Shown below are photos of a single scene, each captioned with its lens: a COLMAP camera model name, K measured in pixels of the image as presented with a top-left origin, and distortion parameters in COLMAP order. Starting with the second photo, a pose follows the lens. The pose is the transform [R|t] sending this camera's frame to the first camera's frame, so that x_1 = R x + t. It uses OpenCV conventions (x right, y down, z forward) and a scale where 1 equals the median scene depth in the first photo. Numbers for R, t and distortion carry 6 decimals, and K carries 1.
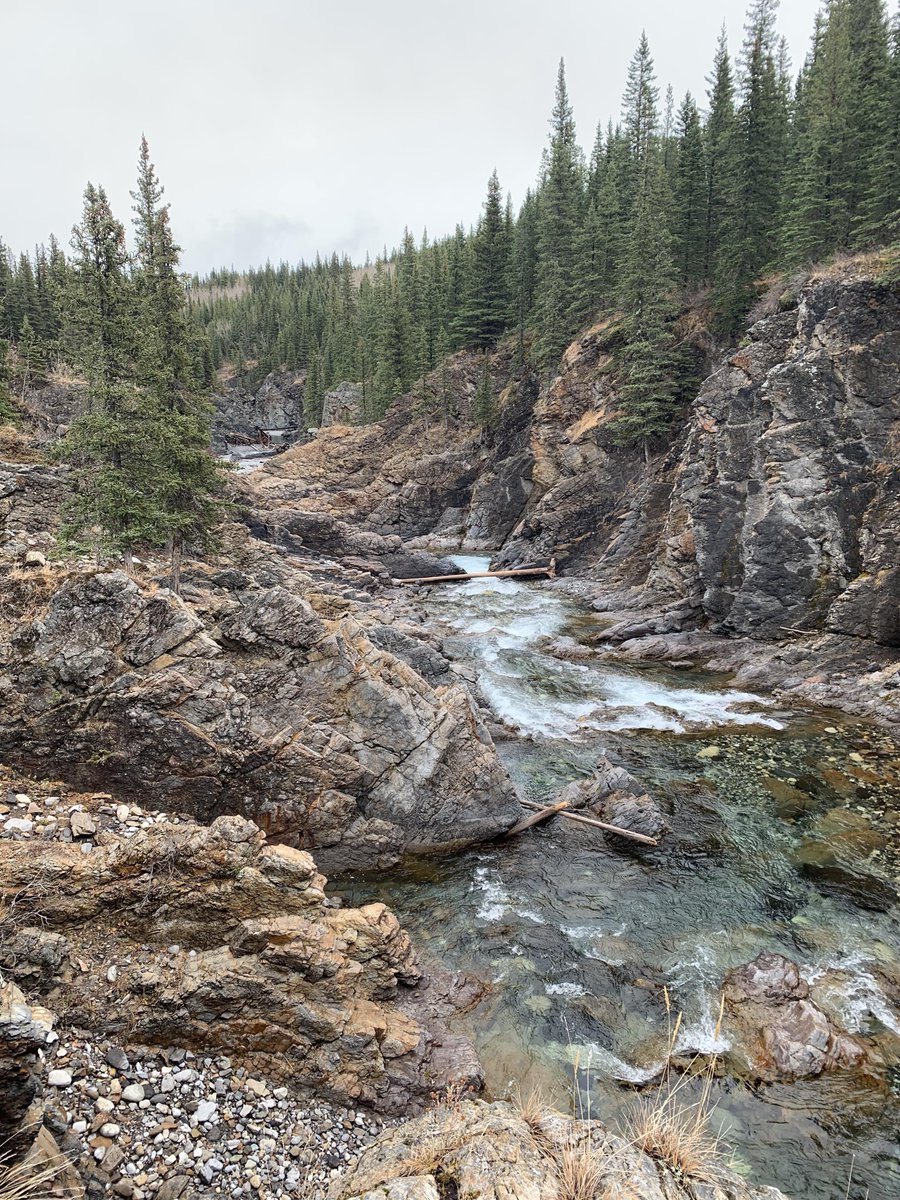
lens RADIAL K [[1030.7, 0, 449.3], [0, 1030.7, 599.3], [0, 0, 1]] dist [0.055905, -0.010723]
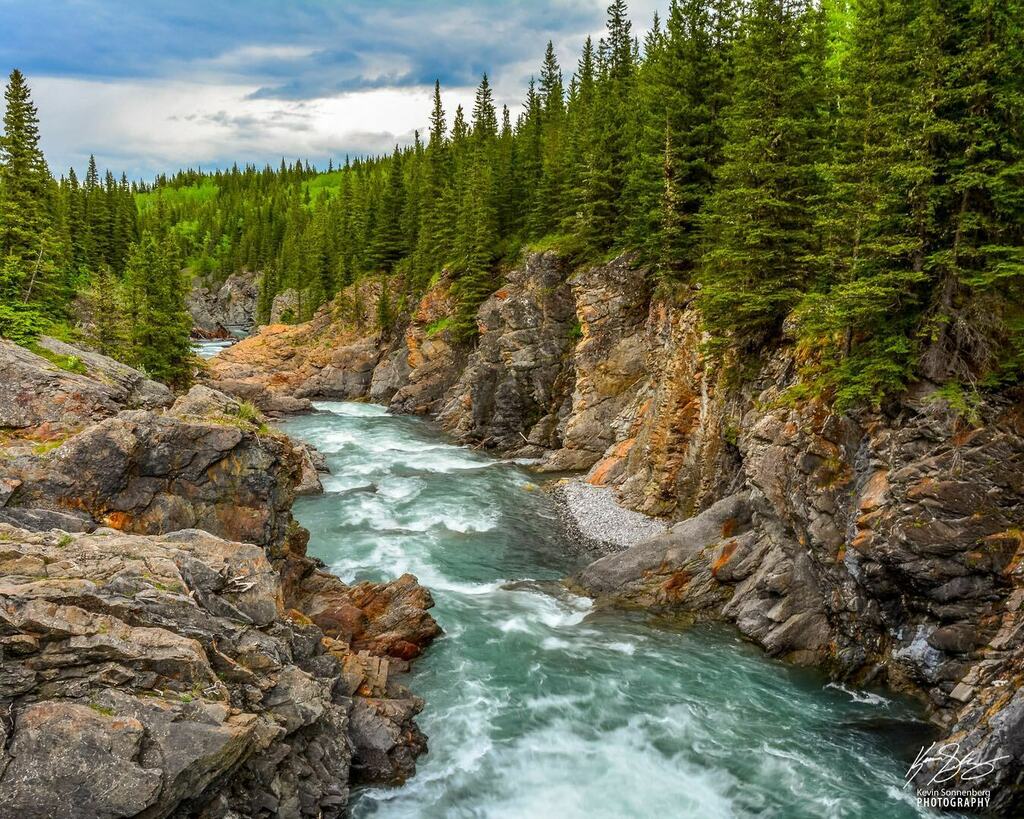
lens RADIAL K [[1051.5, 0, 511.4], [0, 1051.5, 410.8], [0, 0, 1]] dist [0.013382, 0.000000]
pose [[0.996028, 0.008926, 0.088597, 0.080416], [-0.001536, 0.996538, -0.083128, 0.060290], [-0.089032, 0.082662, 0.992593, -0.398684]]
